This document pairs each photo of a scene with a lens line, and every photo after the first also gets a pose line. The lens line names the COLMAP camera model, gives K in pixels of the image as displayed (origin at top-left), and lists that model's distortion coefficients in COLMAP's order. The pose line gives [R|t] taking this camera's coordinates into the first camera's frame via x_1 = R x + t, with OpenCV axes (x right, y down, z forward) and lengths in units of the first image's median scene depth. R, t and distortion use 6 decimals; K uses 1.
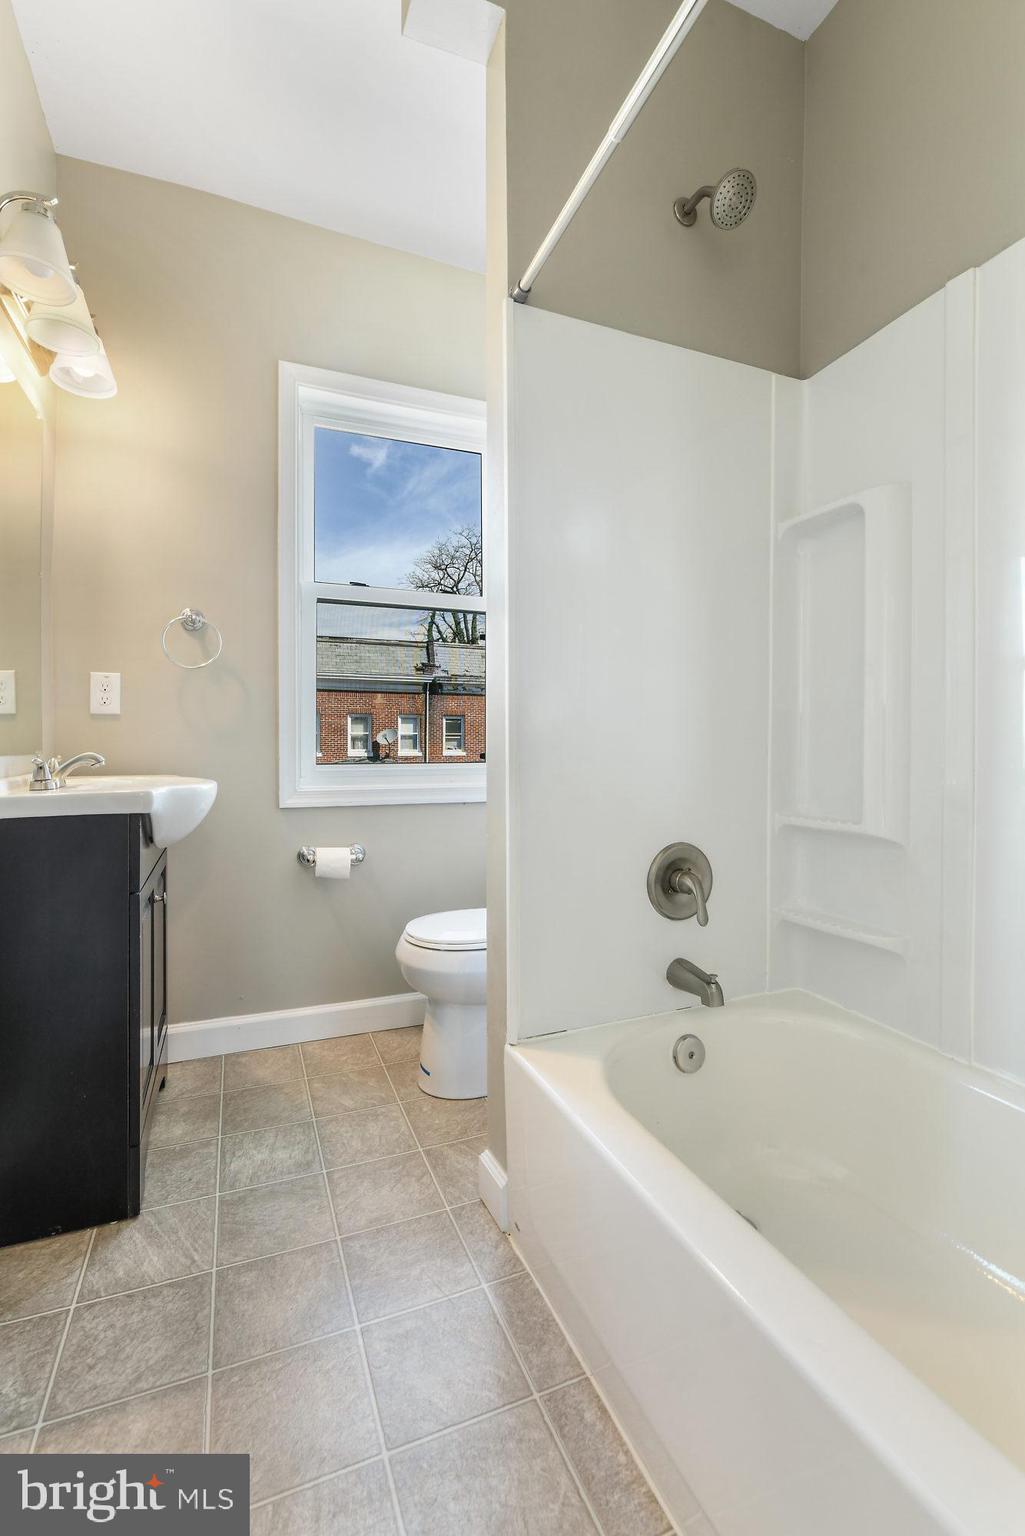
lens RADIAL K [[682.0, 0, 514.9], [0, 682.0, 765.2], [0, 0, 1]] dist [-0.022273, -0.000340]
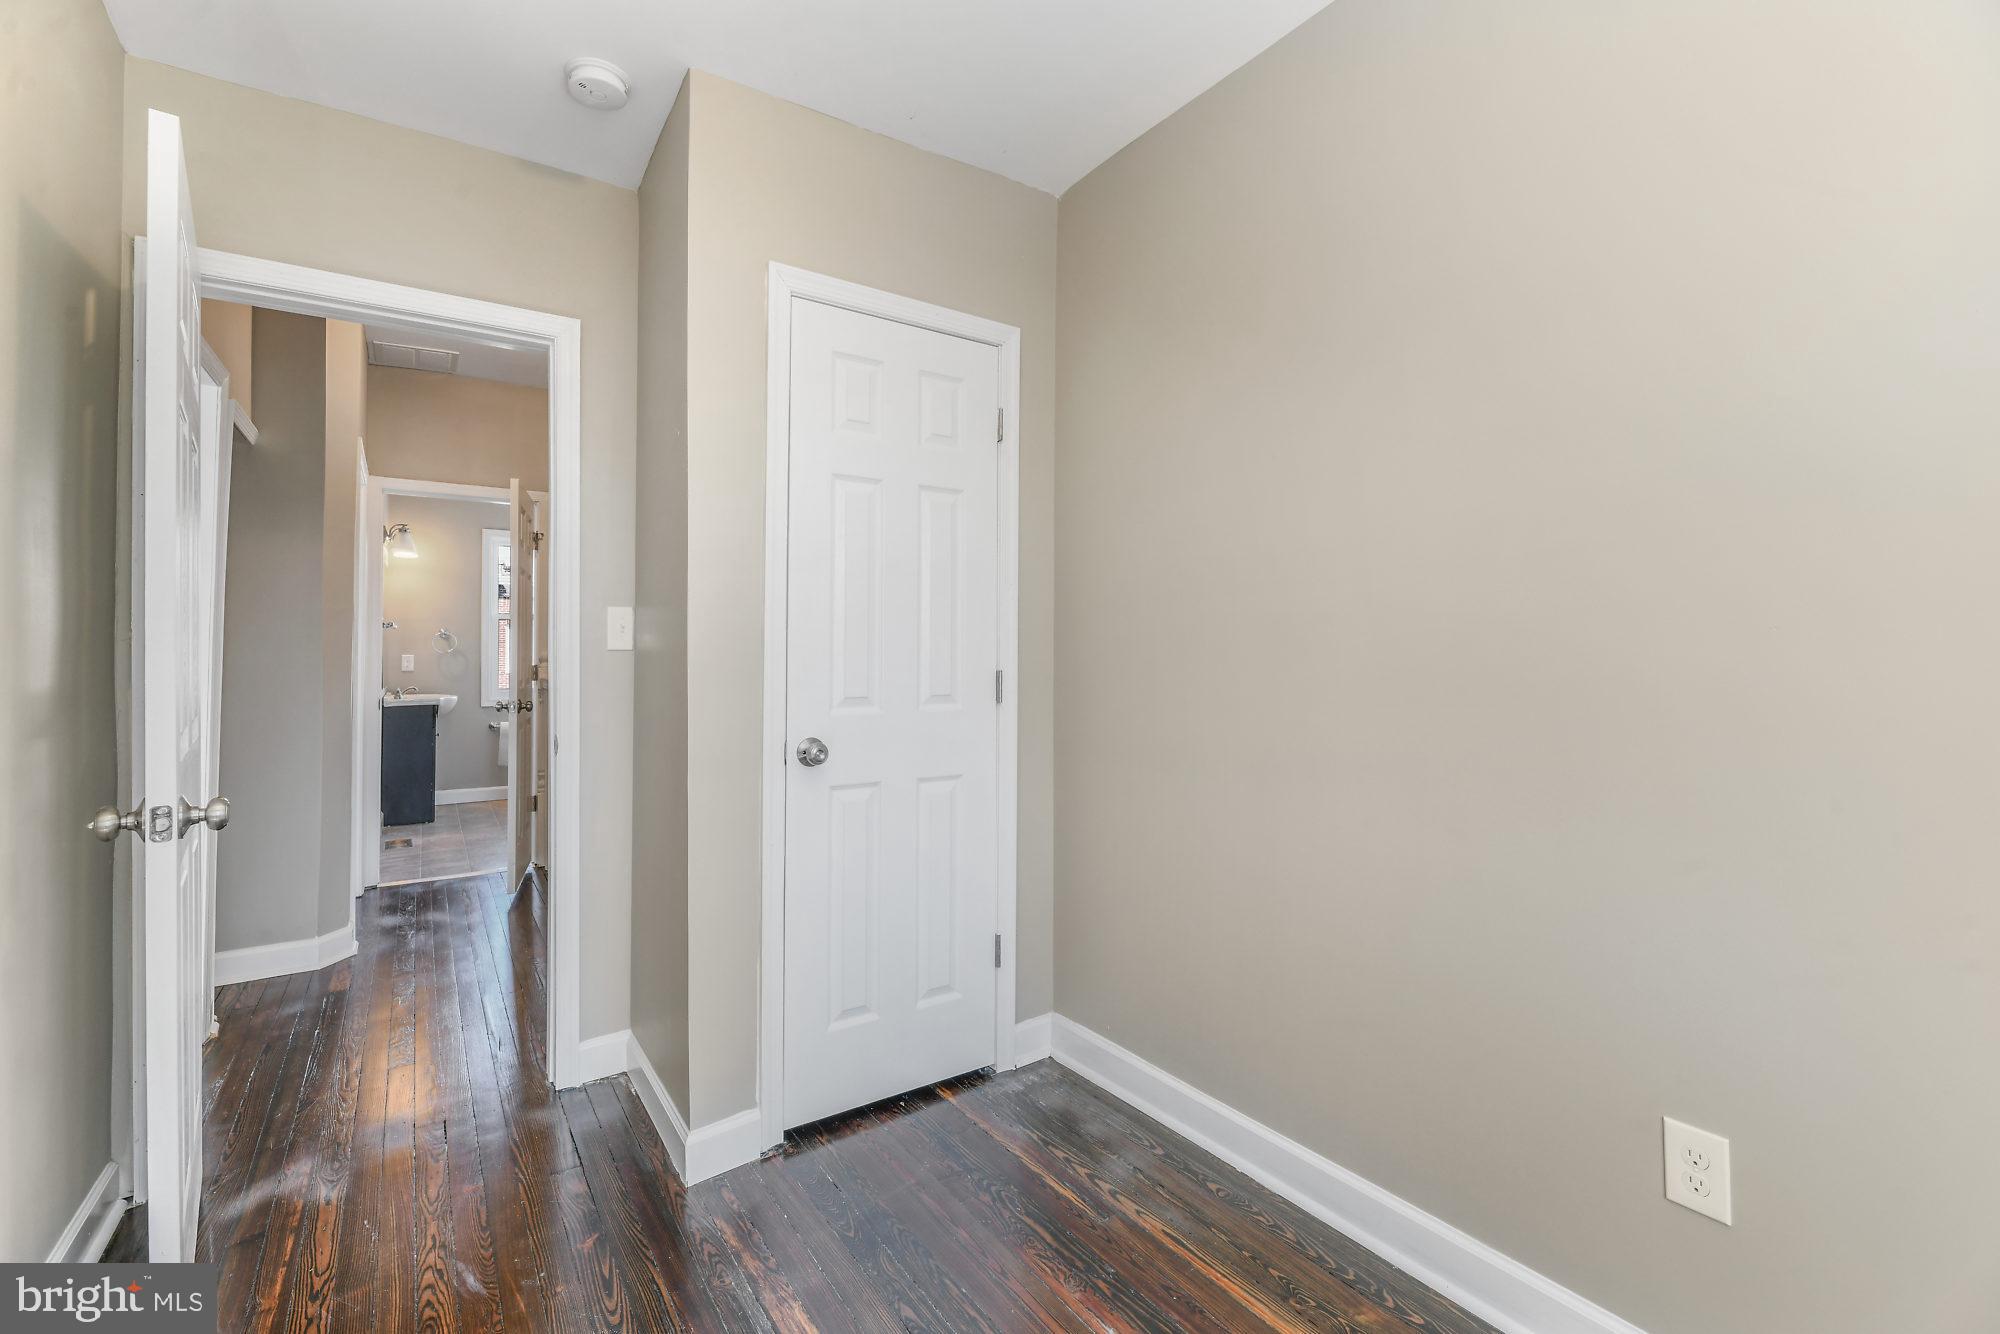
lens RADIAL K [[848.0, 0, 994.4], [0, 848.0, 665.8], [0, 0, 1]] dist [0.010450, -0.000033]
pose [[0.976437, 0.001657, 0.215798, 1.058657], [-0.000273, 0.999979, -0.006443, -0.083119], [-0.215804, 0.006232, 0.976417, -3.179141]]
